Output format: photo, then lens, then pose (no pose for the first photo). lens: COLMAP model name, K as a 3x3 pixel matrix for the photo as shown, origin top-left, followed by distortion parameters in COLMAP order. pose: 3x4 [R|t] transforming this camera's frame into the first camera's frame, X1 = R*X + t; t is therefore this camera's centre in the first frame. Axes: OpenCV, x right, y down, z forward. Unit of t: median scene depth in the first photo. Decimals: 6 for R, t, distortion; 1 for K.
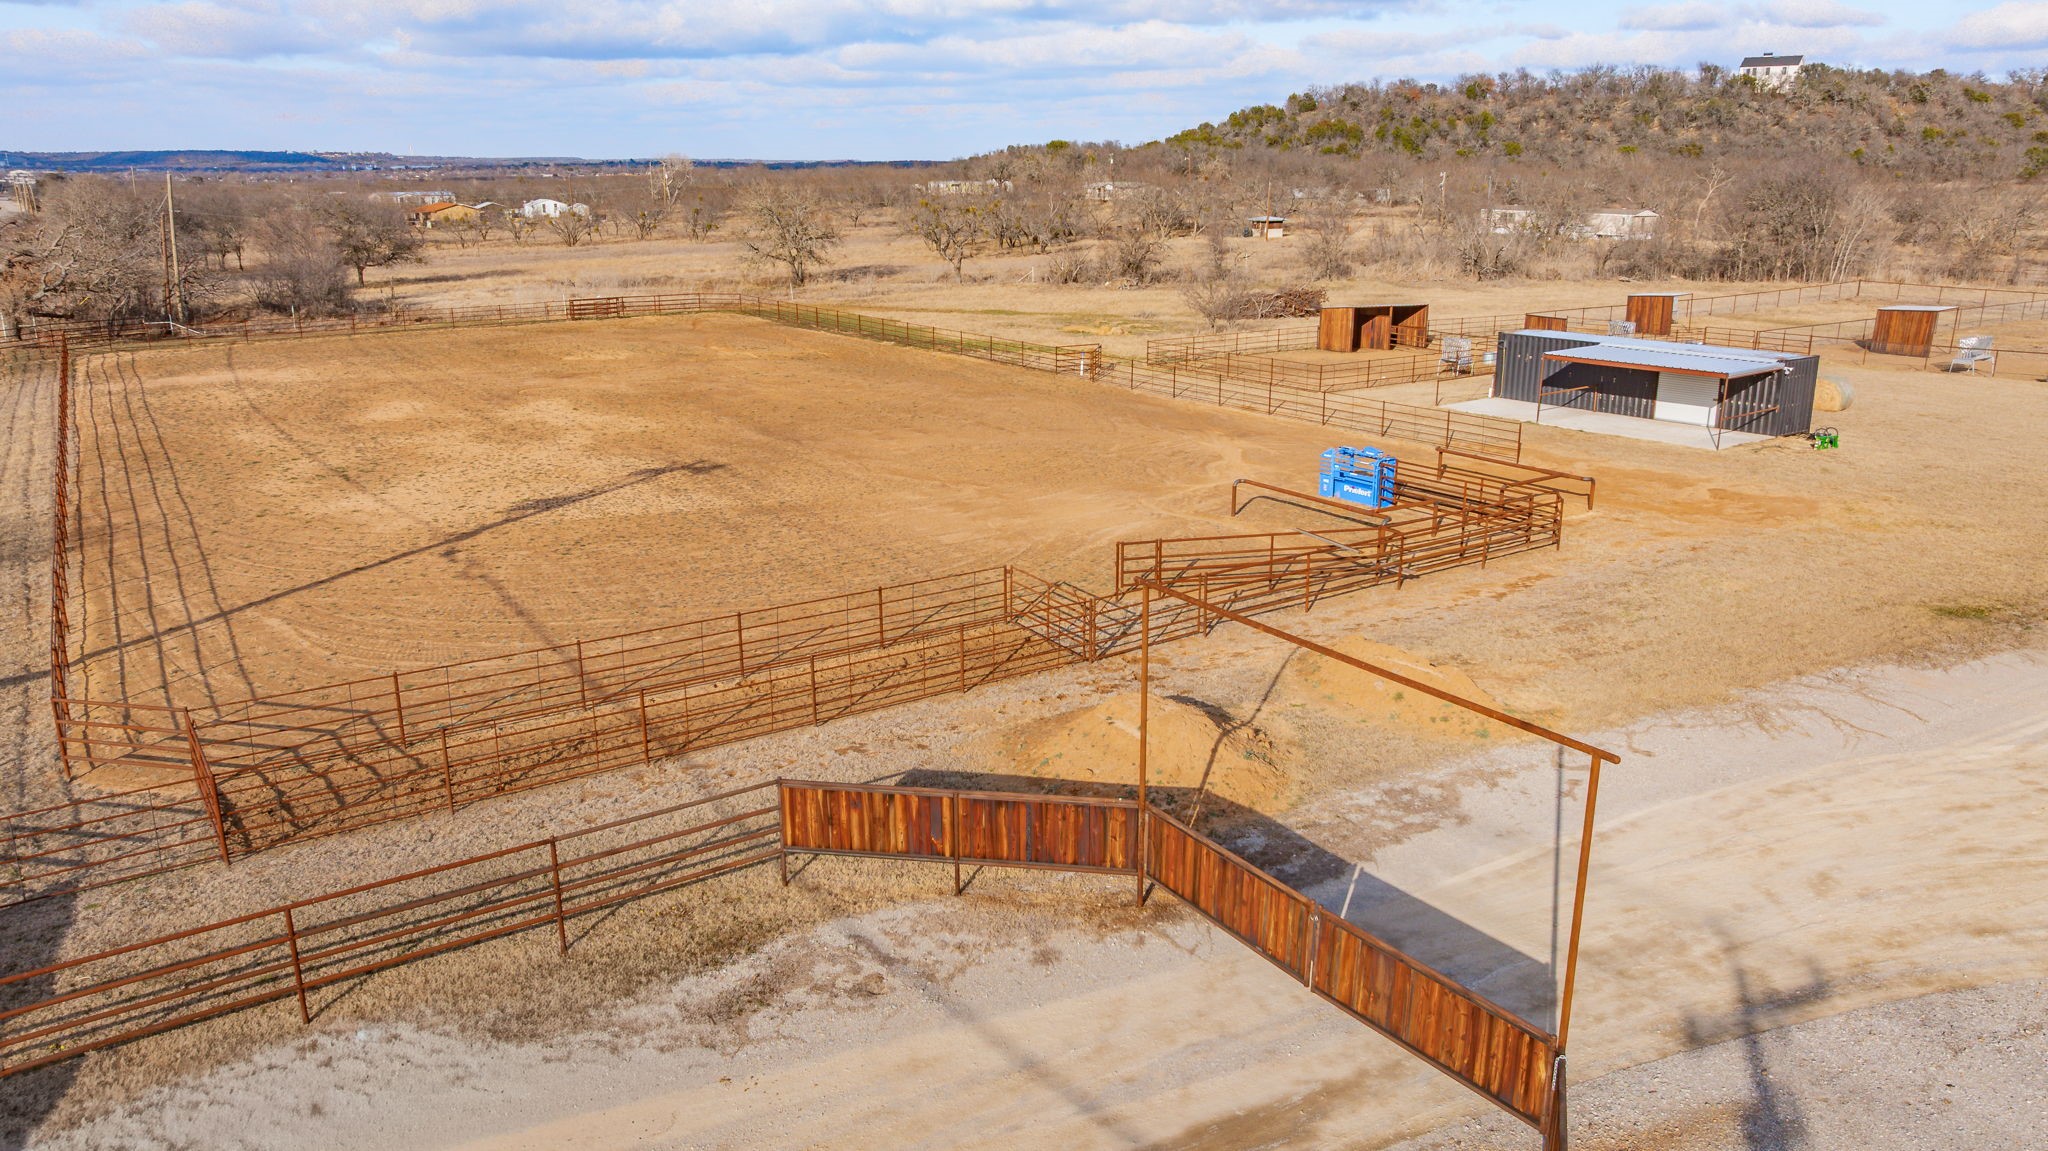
lens RADIAL K [[1439.8, 0, 1031.3], [0, 1439.8, 574.8], [0, 0, 1]] dist [-0.028212, 0.021045]
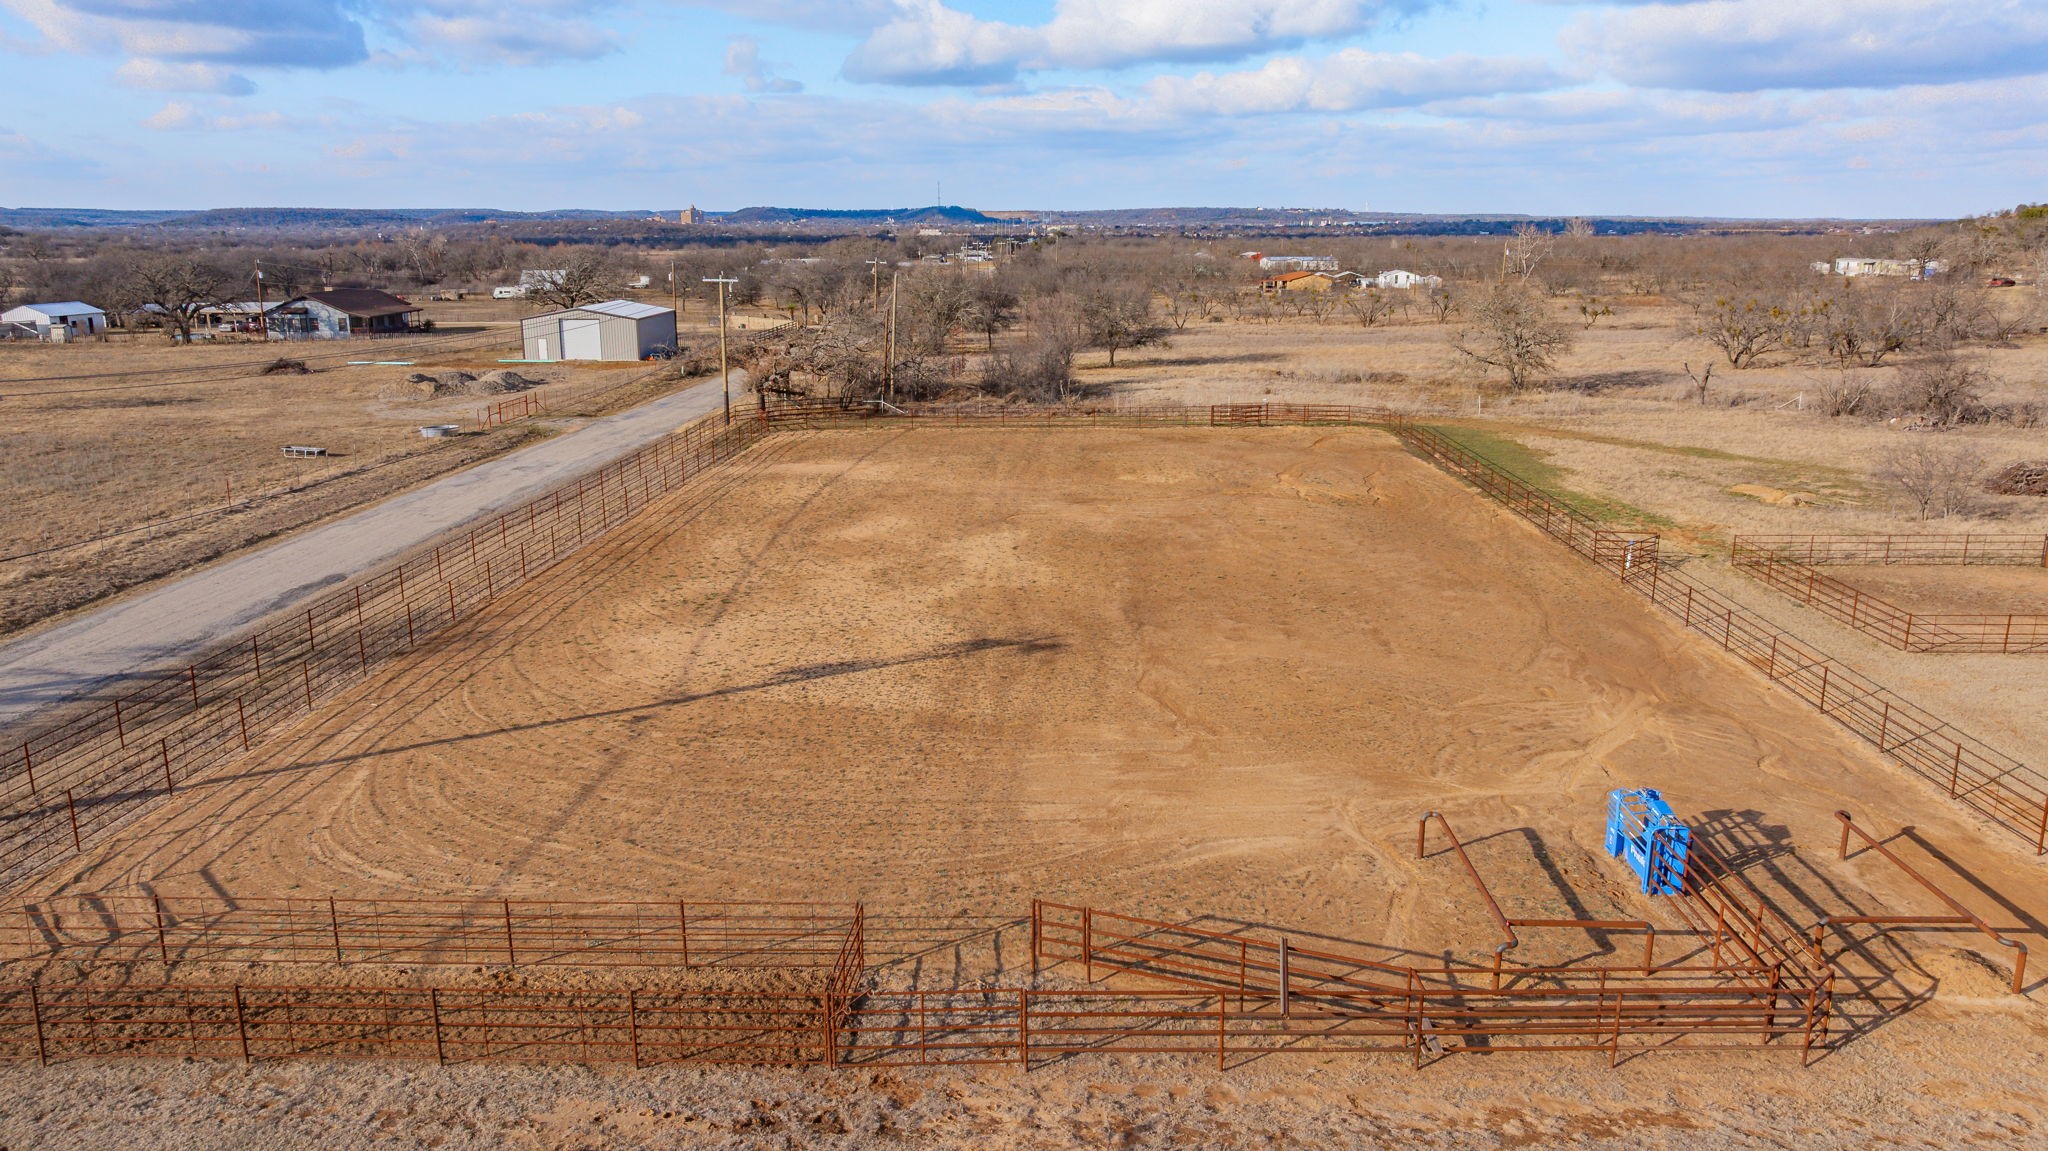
lens RADIAL K [[1439.8, 0, 1038.8], [0, 1439.8, 572.0], [0, 0, 1]] dist [-0.028212, 0.021045]
pose [[0.816855, 0.135010, -0.560822, 0.100626], [-0.156629, 0.987611, 0.009618, -0.043542], [0.555172, 0.079984, 0.827881, 0.073391]]
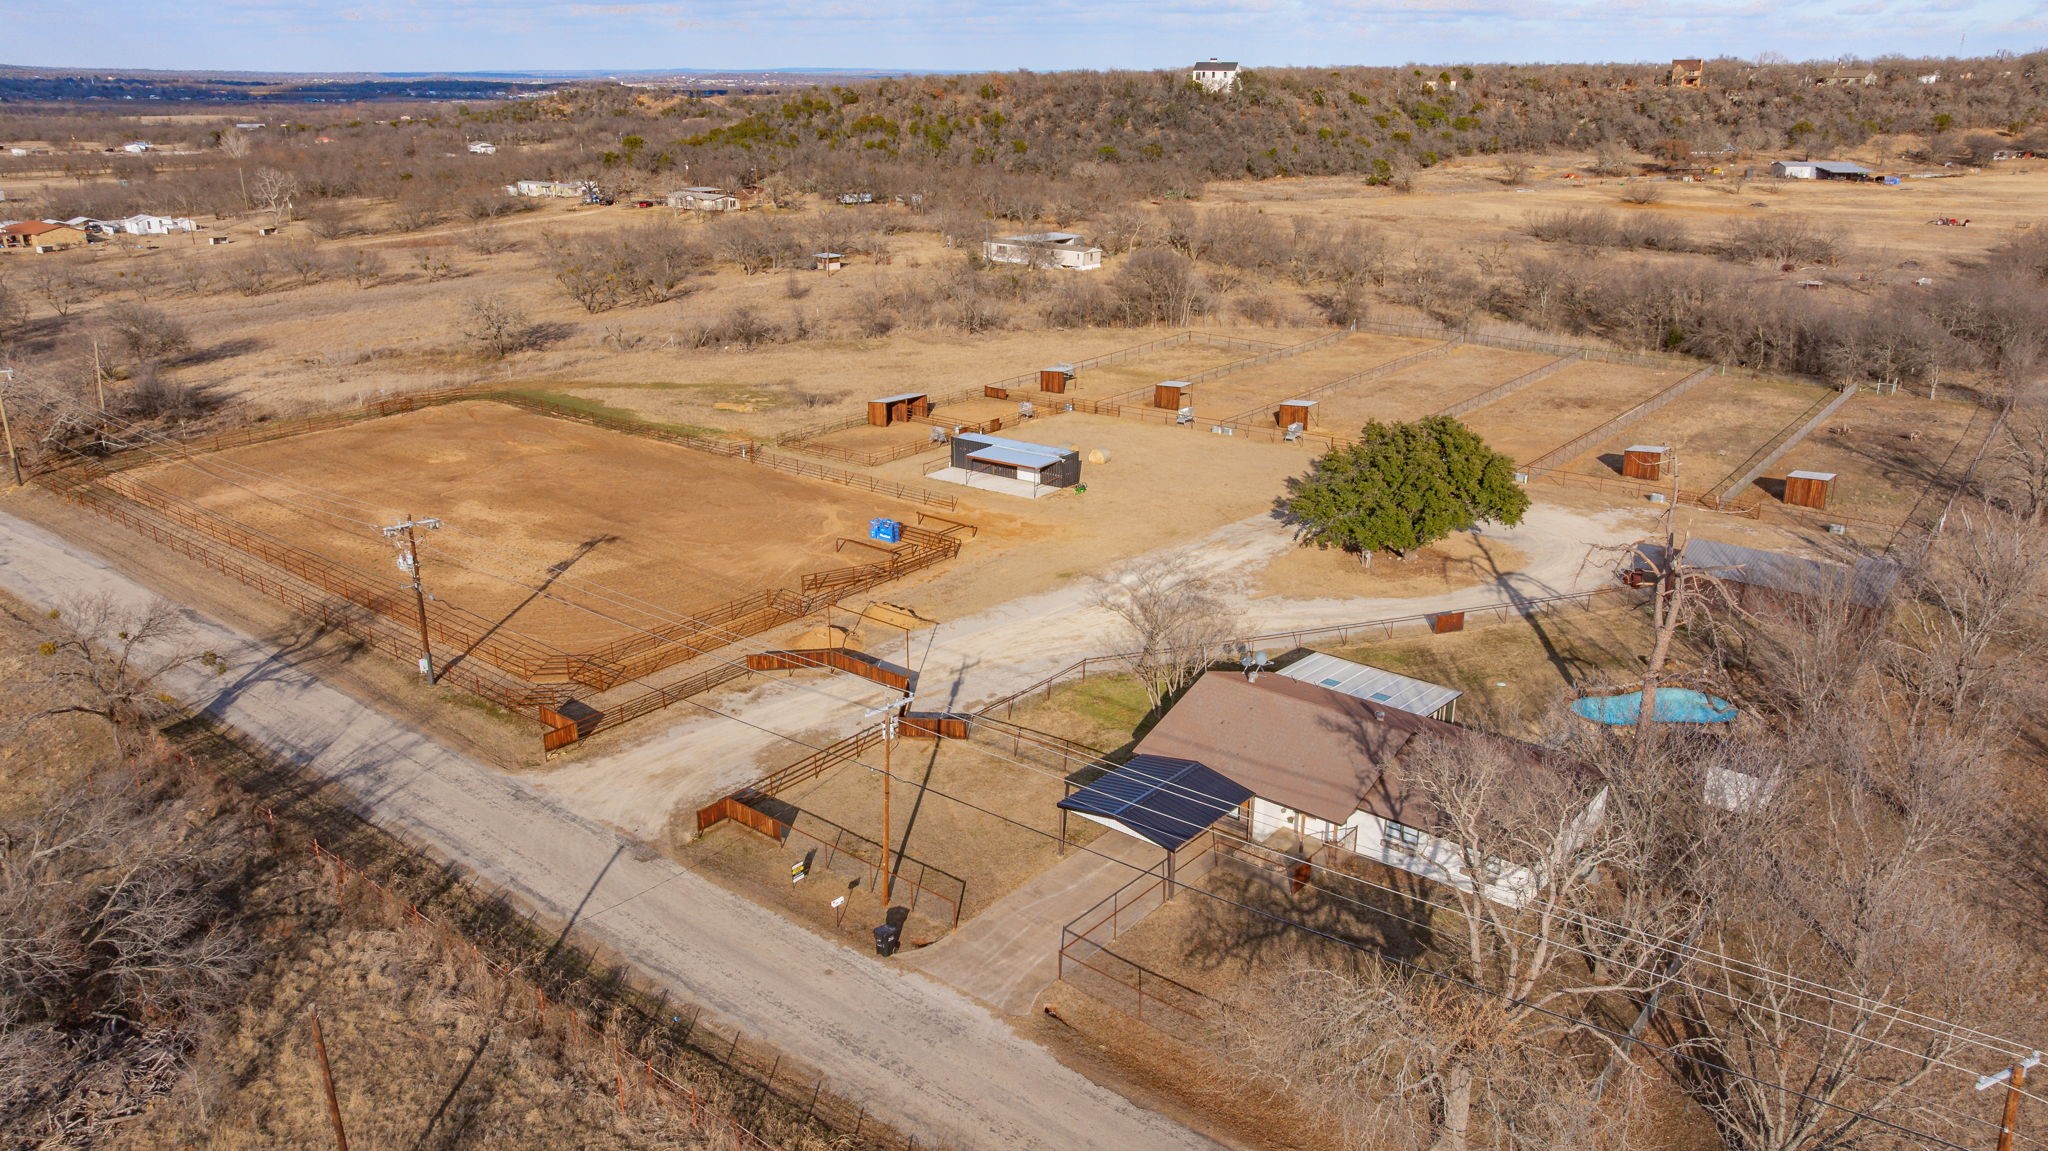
lens RADIAL K [[1439.8, 0, 1025.1], [0, 1439.8, 565.6], [0, 0, 1]] dist [-0.028212, 0.021045]
pose [[0.956761, -0.092546, 0.275759, -0.067015], [0.078022, 0.994946, 0.063206, -0.041146], [-0.280215, -0.038958, 0.959146, -0.417653]]
